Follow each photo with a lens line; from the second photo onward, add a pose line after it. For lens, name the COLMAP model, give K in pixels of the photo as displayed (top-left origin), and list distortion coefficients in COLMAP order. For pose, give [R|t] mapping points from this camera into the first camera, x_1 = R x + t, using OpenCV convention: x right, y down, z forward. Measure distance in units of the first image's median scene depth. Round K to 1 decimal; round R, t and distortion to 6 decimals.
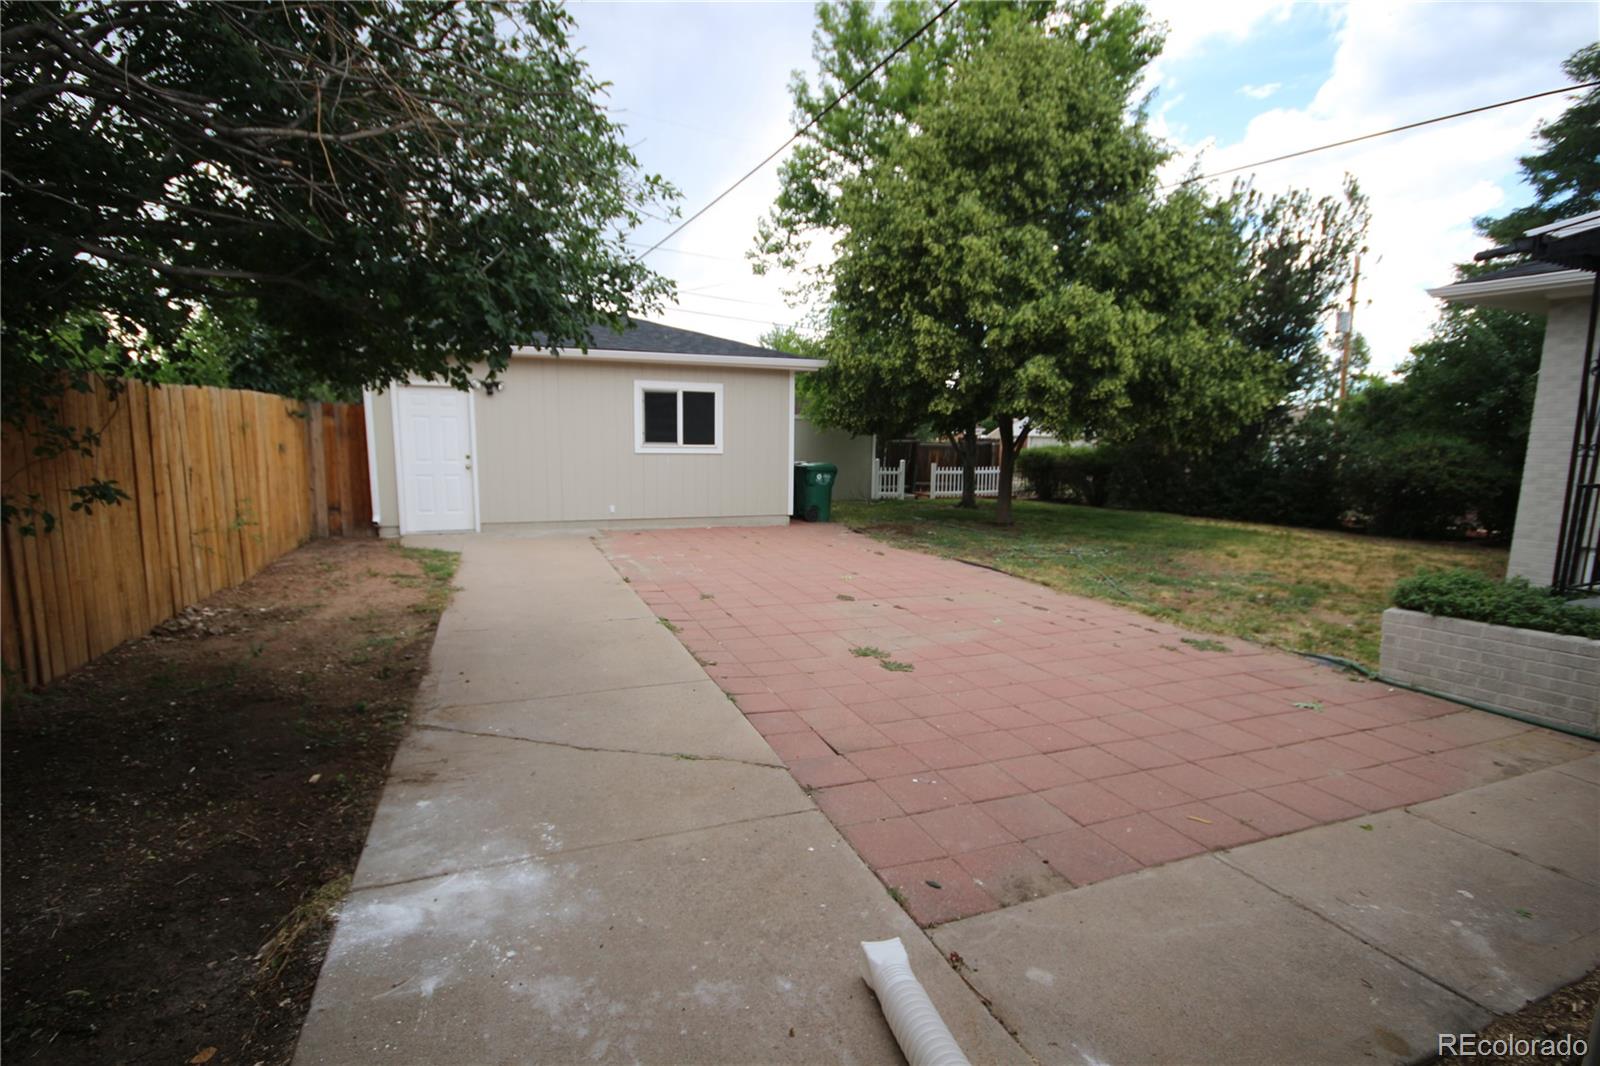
lens RADIAL K [[745.4, 0, 797.9], [0, 745.4, 550.6], [0, 0, 1]] dist [-0.002202, -0.000570]
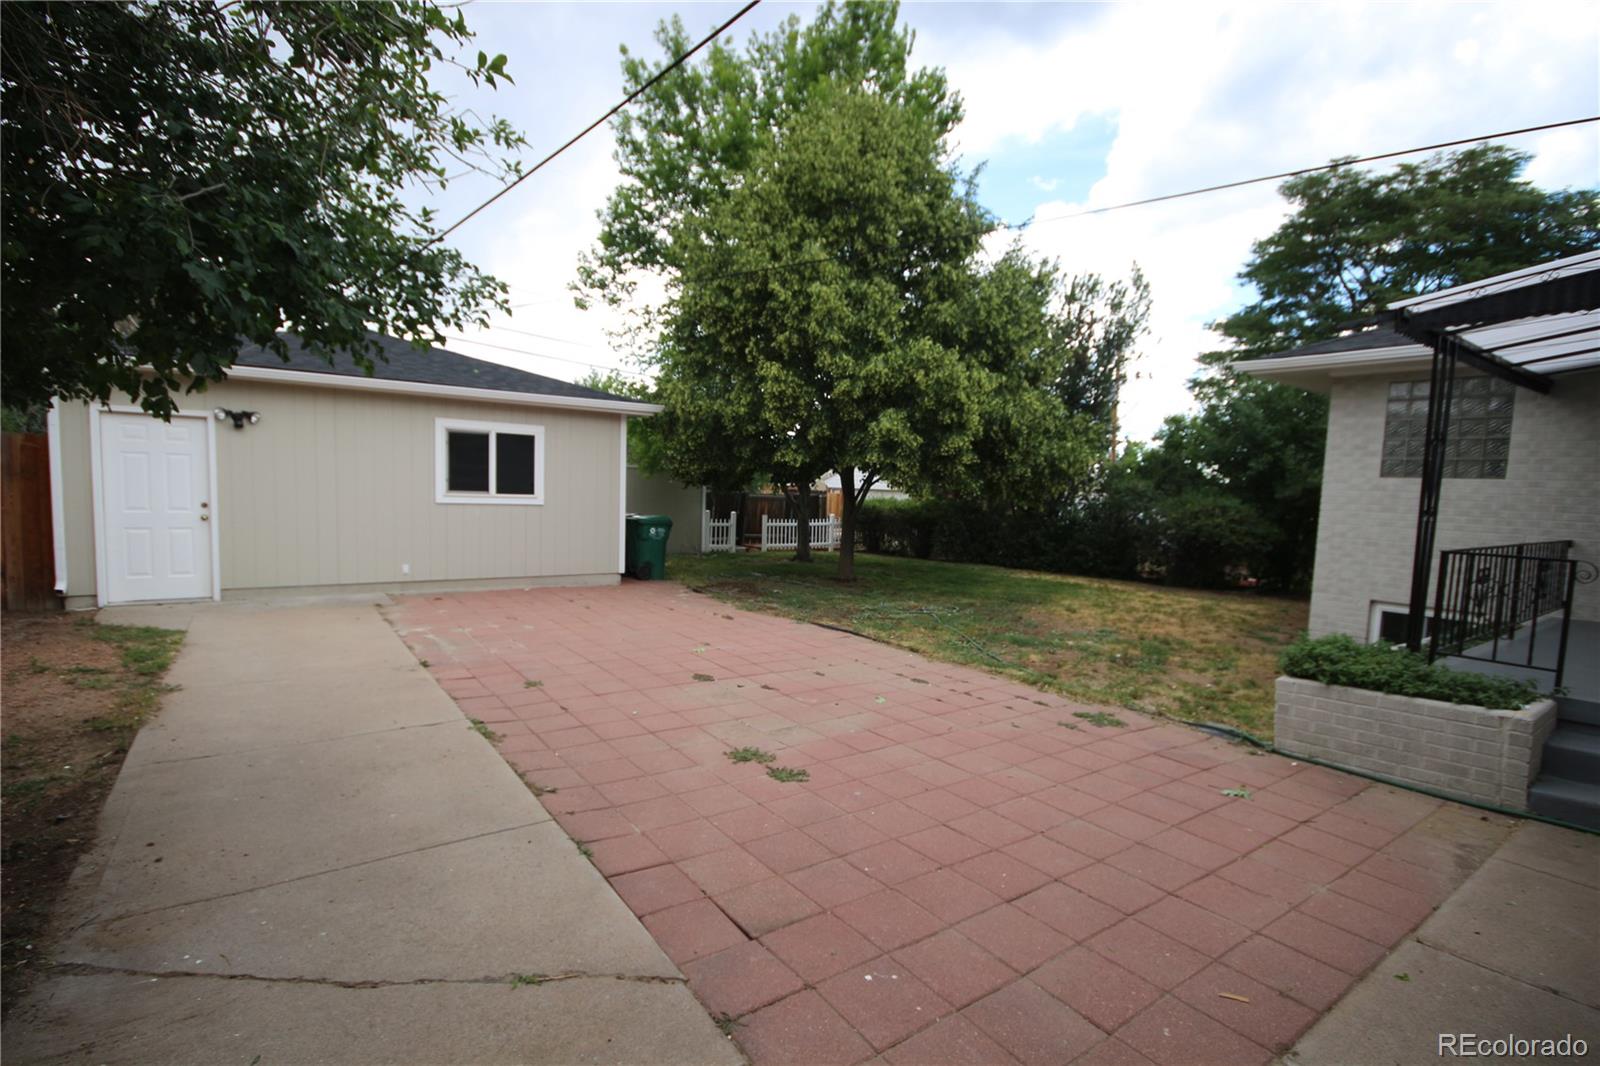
lens RADIAL K [[743.2, 0, 795.1], [0, 743.2, 551.5], [0, 0, 1]] dist [-0.002159, 0.000590]
pose [[0.971179, -0.002715, 0.238337, -0.027034], [0.017881, 0.997947, -0.061494, -0.019092], [-0.237680, 0.063983, 0.969234, 0.102525]]
